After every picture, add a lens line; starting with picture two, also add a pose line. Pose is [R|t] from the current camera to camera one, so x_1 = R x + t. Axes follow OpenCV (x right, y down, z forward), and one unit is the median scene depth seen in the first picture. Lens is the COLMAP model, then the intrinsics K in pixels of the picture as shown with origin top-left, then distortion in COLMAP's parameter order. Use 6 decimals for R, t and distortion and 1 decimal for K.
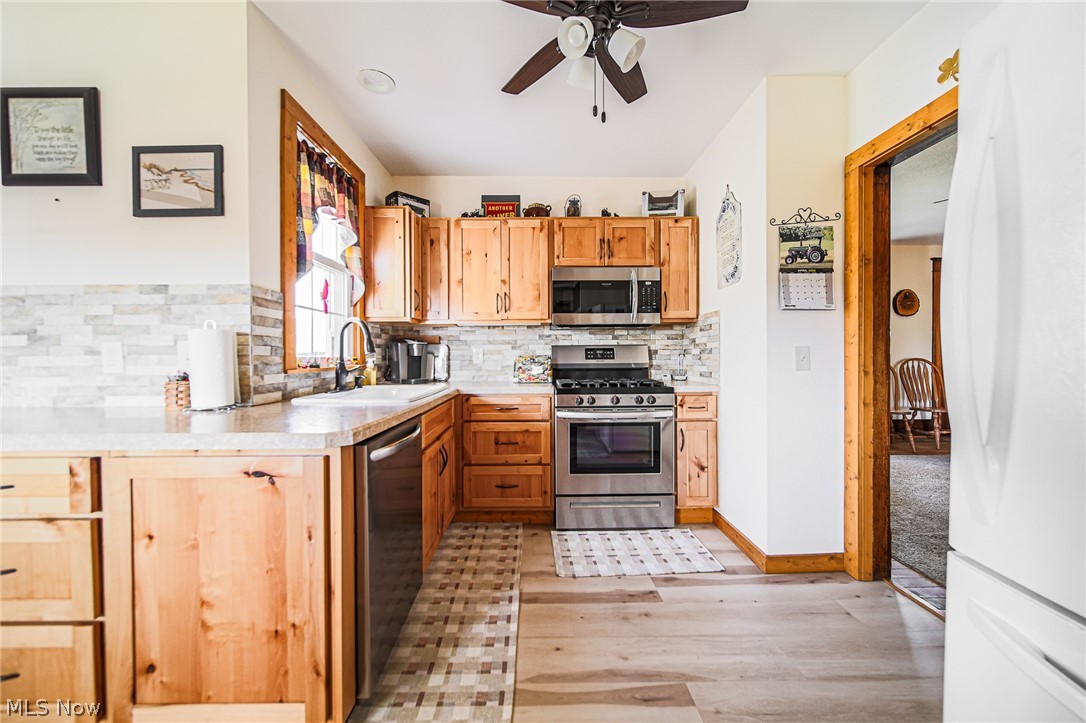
lens RADIAL K [[408.3, 0, 539.8], [0, 408.3, 360.8], [0, 0, 1]] dist [0.001495, -0.001489]
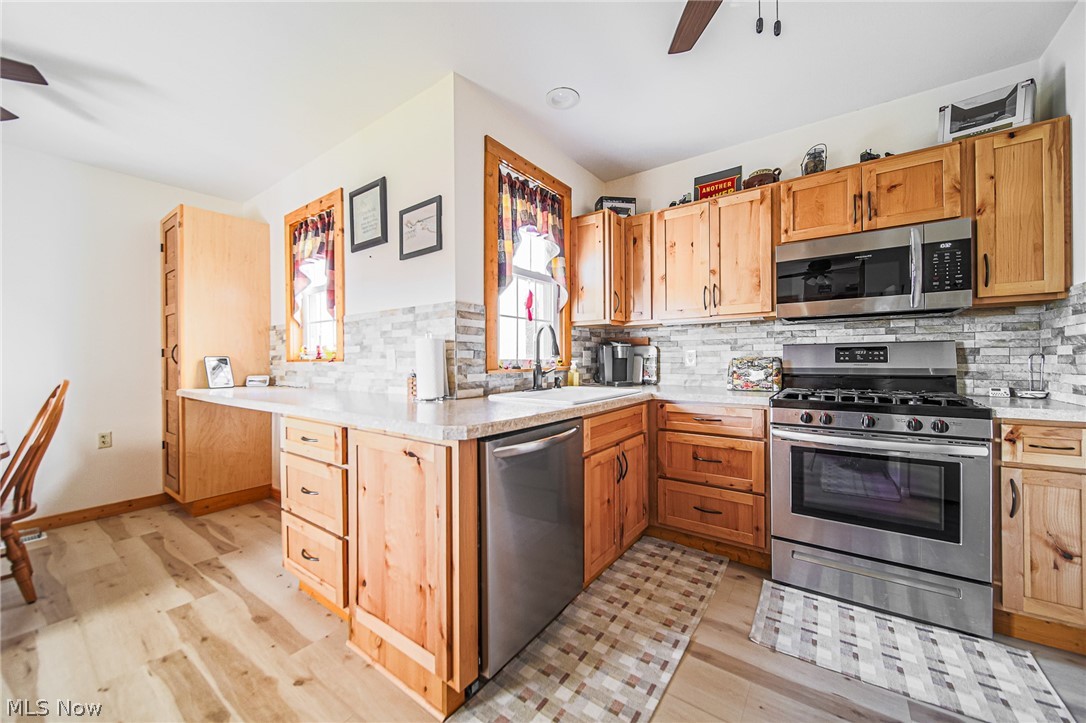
lens RADIAL K [[408.3, 0, 541.9], [0, 408.3, 360.4], [0, 0, 1]] dist [0.001495, -0.001489]
pose [[0.796335, 0.002133, -0.604852, 0.176874], [-0.005101, 0.999982, -0.003190, -0.002722], [0.604835, 0.005626, 0.796331, 0.118402]]
